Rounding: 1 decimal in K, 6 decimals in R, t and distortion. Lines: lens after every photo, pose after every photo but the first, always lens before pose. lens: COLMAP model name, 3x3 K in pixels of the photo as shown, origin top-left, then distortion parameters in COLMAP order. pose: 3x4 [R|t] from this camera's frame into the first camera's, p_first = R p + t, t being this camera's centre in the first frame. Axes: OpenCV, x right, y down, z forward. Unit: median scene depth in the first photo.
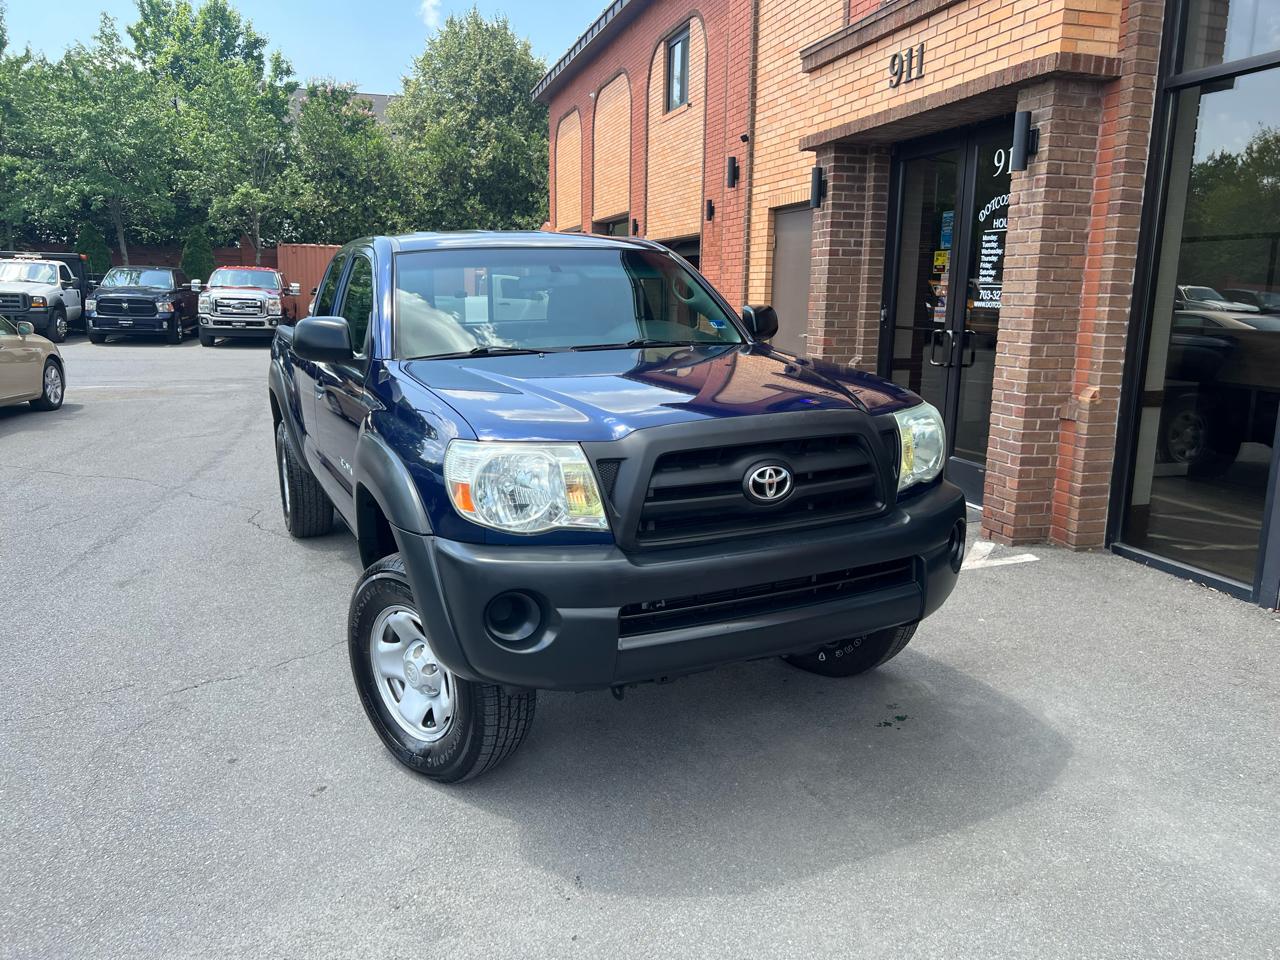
lens RADIAL K [[967.1, 0, 637.9], [0, 967.1, 482.2], [0, 0, 1]] dist [0.028628, -0.028369]
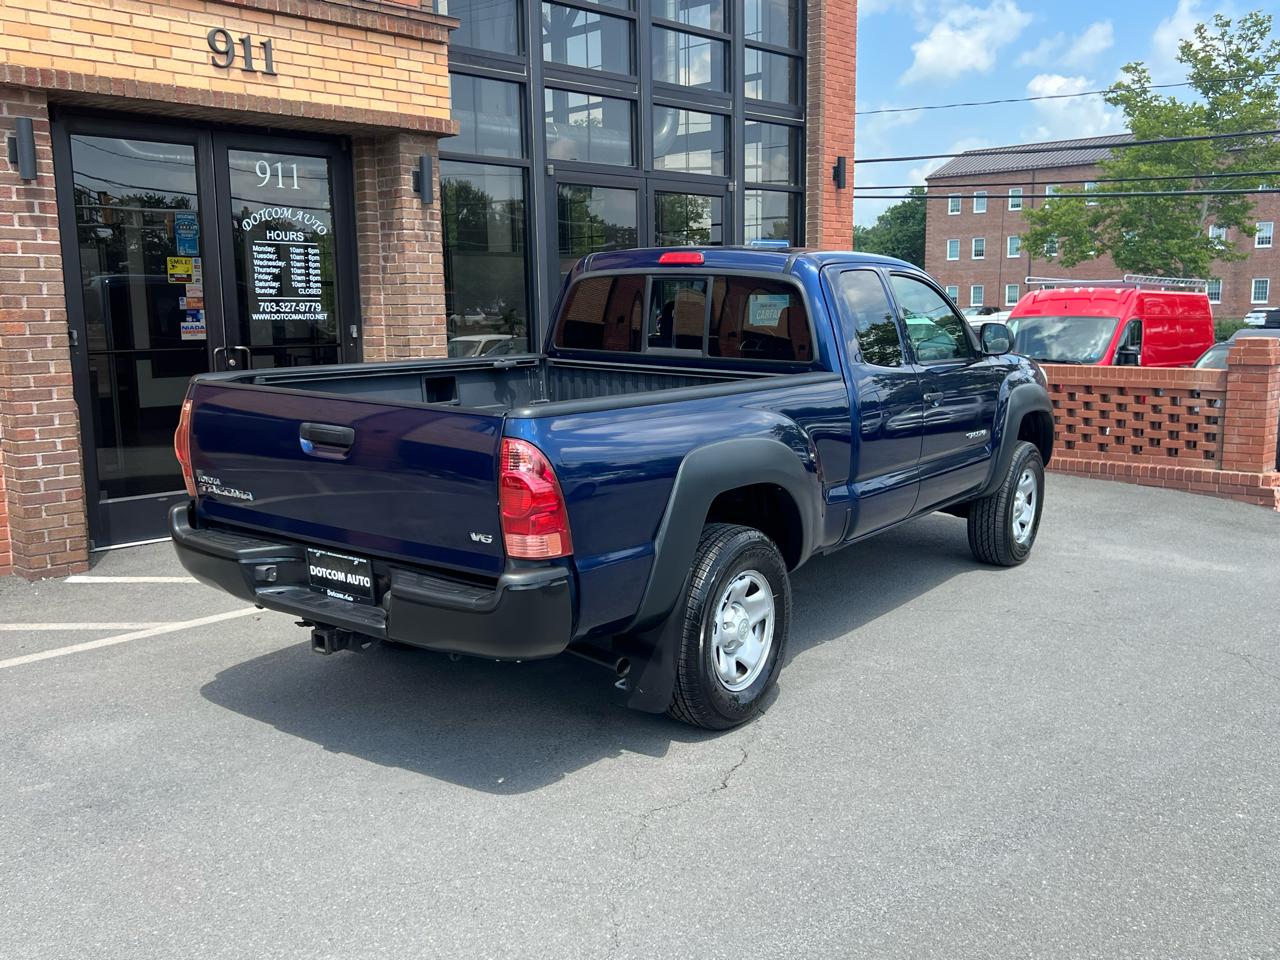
lens RADIAL K [[1177.4, 0, 645.2], [0, 1177.4, 483.3], [0, 0, 1]] dist [0.034902, -0.037904]
pose [[-0.496697, -0.139827, 0.856586, -0.863522], [0.171706, 0.951600, 0.254902, -0.260438], [-0.850769, 0.273690, -0.448648, 1.251071]]
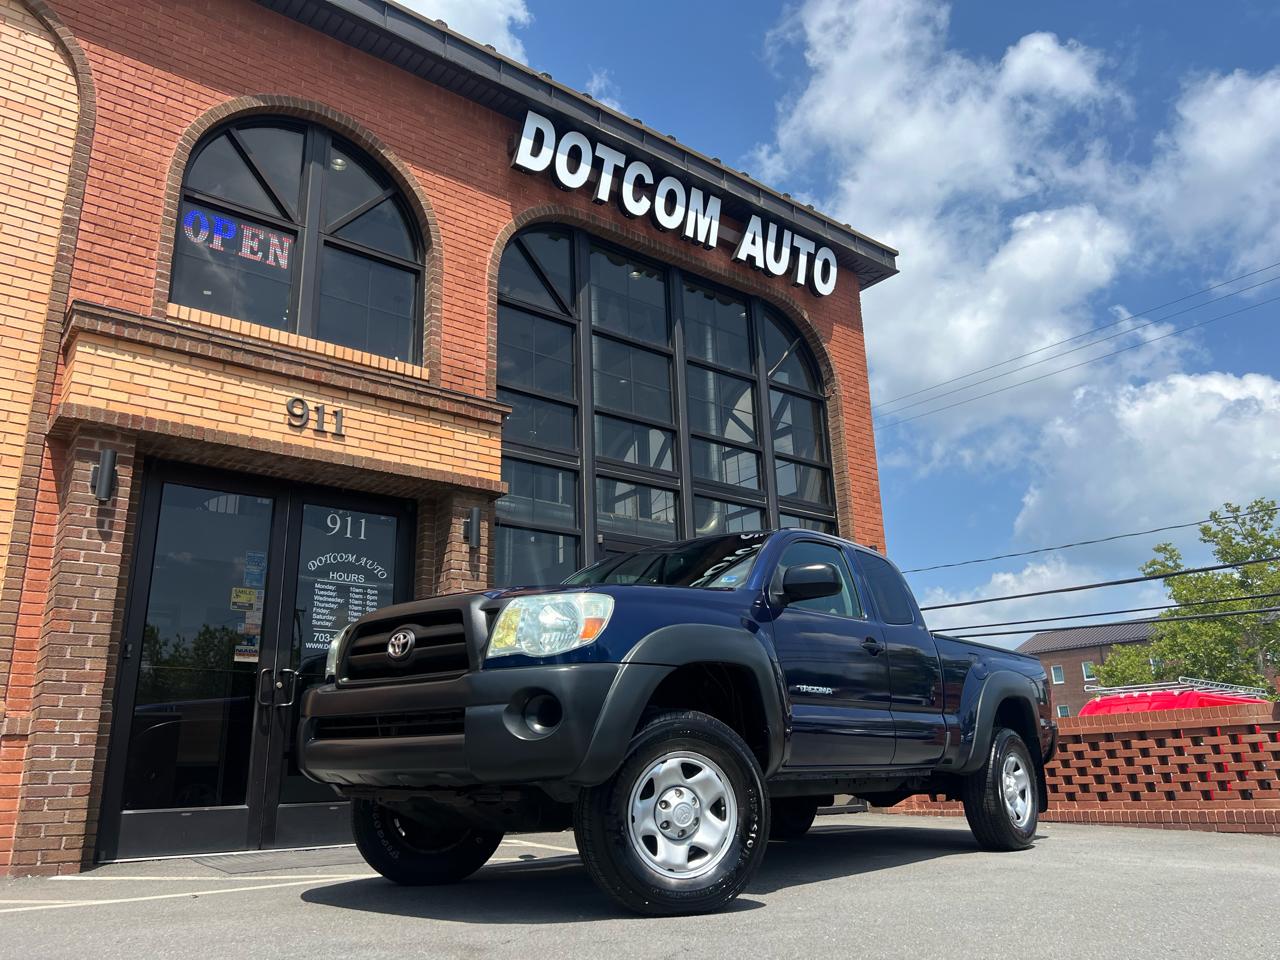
lens RADIAL K [[957.4, 0, 646.7], [0, 957.4, 486.5], [0, 0, 1]] dist [0.067010, -0.082825]
pose [[-0.377532, 0.270392, 0.885639, -0.765863], [0.203425, 0.957272, -0.205546, -0.060011], [-0.903376, 0.102561, -0.416406, 1.097251]]
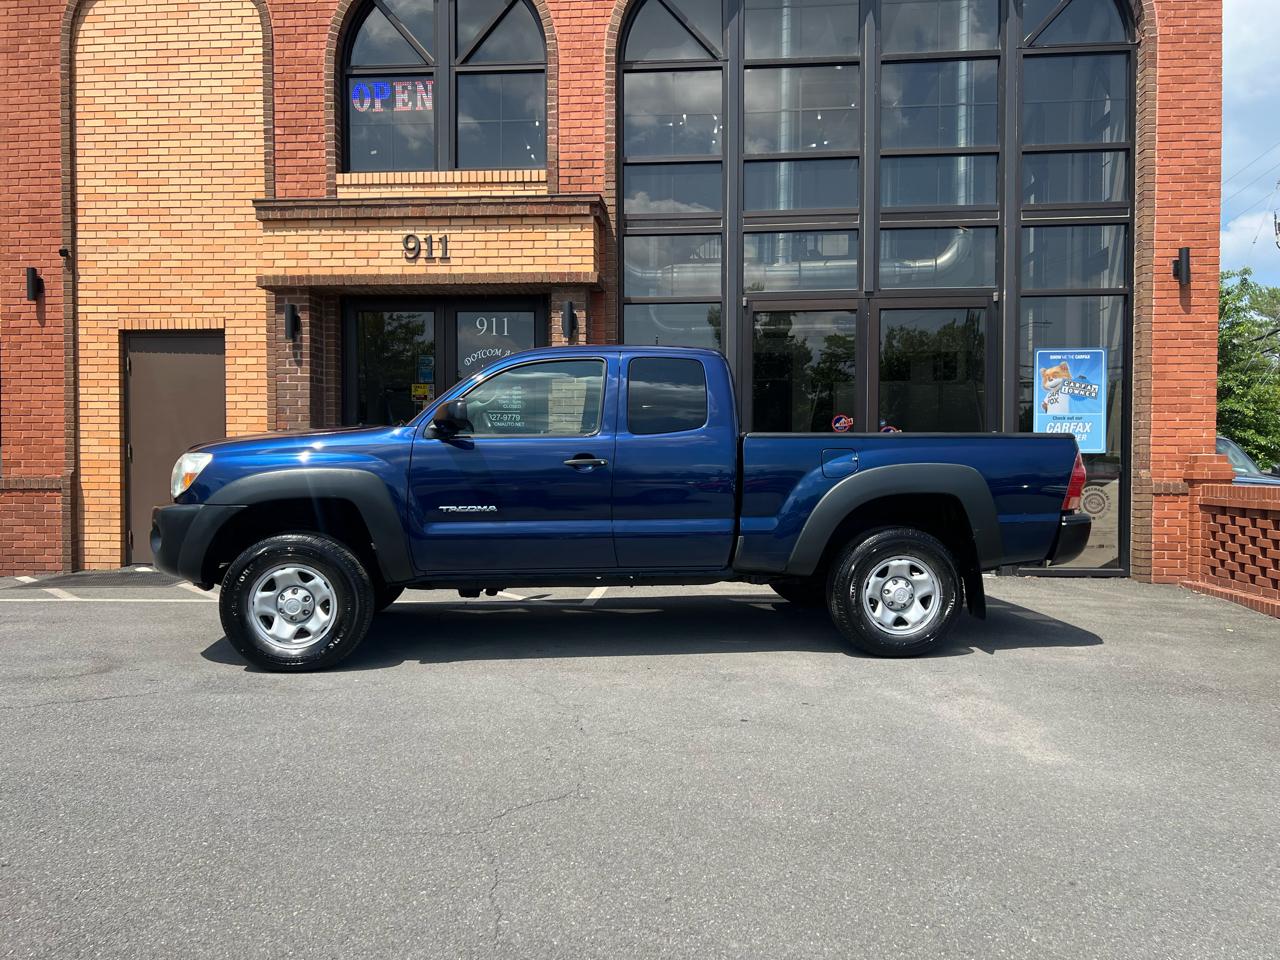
lens RADIAL K [[967.7, 0, 645.6], [0, 967.7, 483.6], [0, 0, 1]] dist [0.053414, -0.060023]
pose [[0.358588, -0.028961, 0.933047, -0.852329], [0.181795, 0.982548, -0.039370, -0.000624], [-0.915623, 0.183741, 0.357595, 0.298992]]
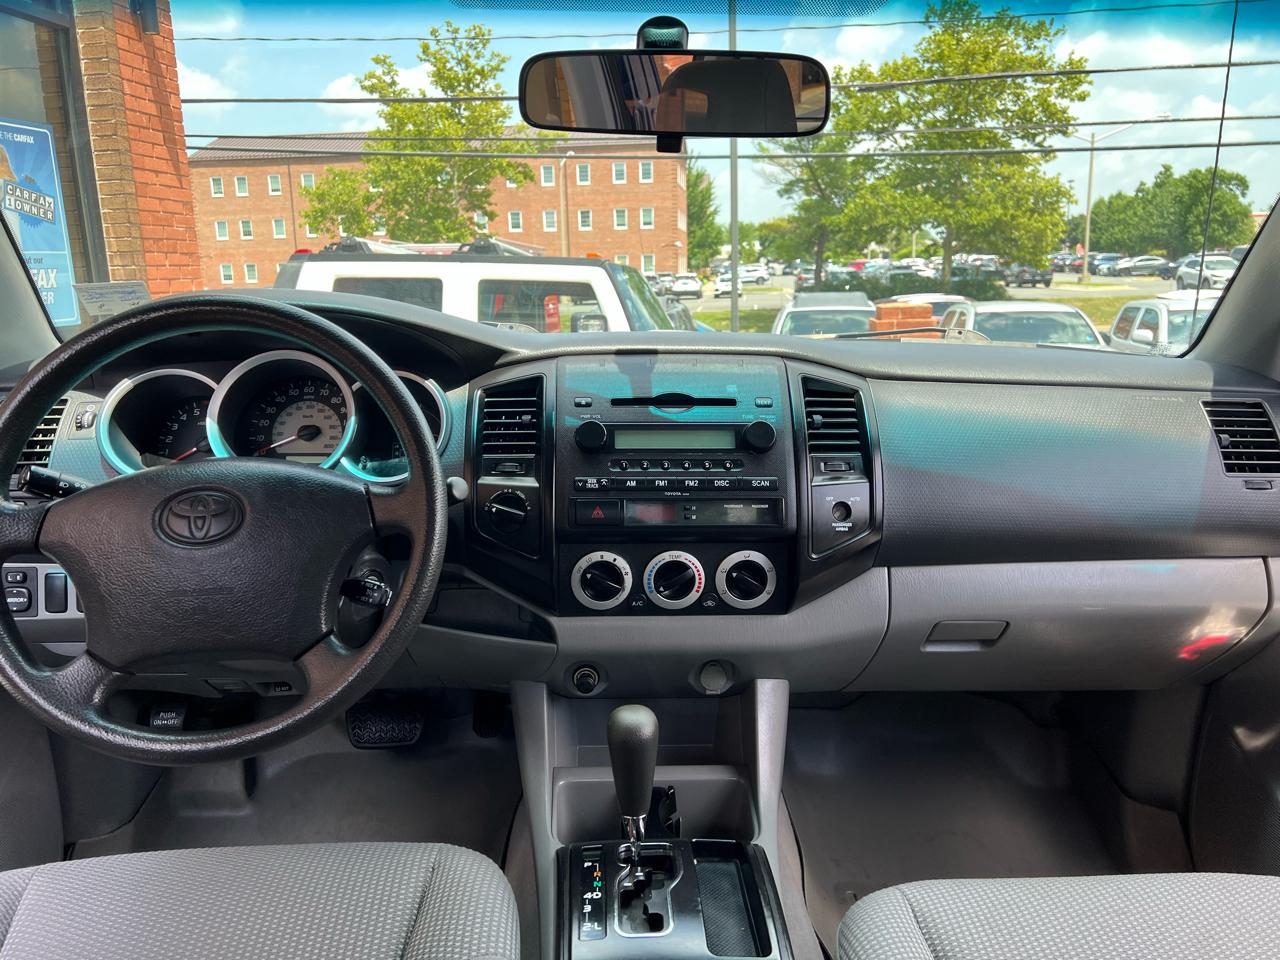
lens RADIAL K [[969.3, 0, 640.4], [0, 969.3, 479.7], [0, 0, 1]] dist [-0.002062, -0.000501]
pose [[-0.922550, -0.077481, 0.378018, -0.075310], [0.082048, 0.917845, 0.388366, -0.121223], [-0.377053, 0.389303, -0.840401, 0.696518]]
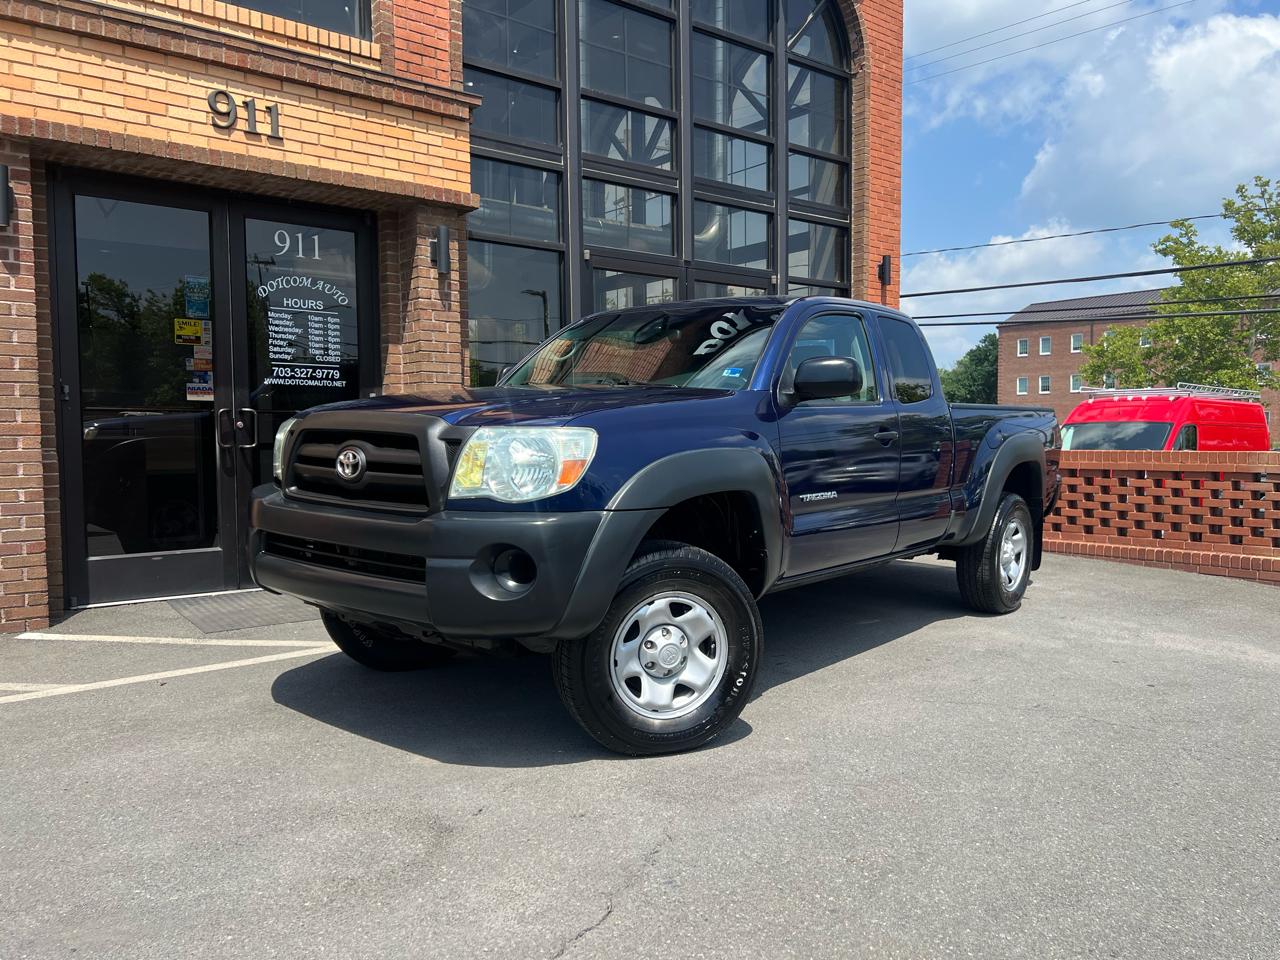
lens RADIAL K [[963.7, 0, 647.2], [0, 963.7, 485.0], [0, 0, 1]] dist [0.043022, -0.047454]
pose [[-0.389544, -0.059593, 0.919078, -0.693570], [0.179124, 0.973948, 0.139071, -0.150947], [-0.903421, 0.218803, -0.368721, 1.047314]]
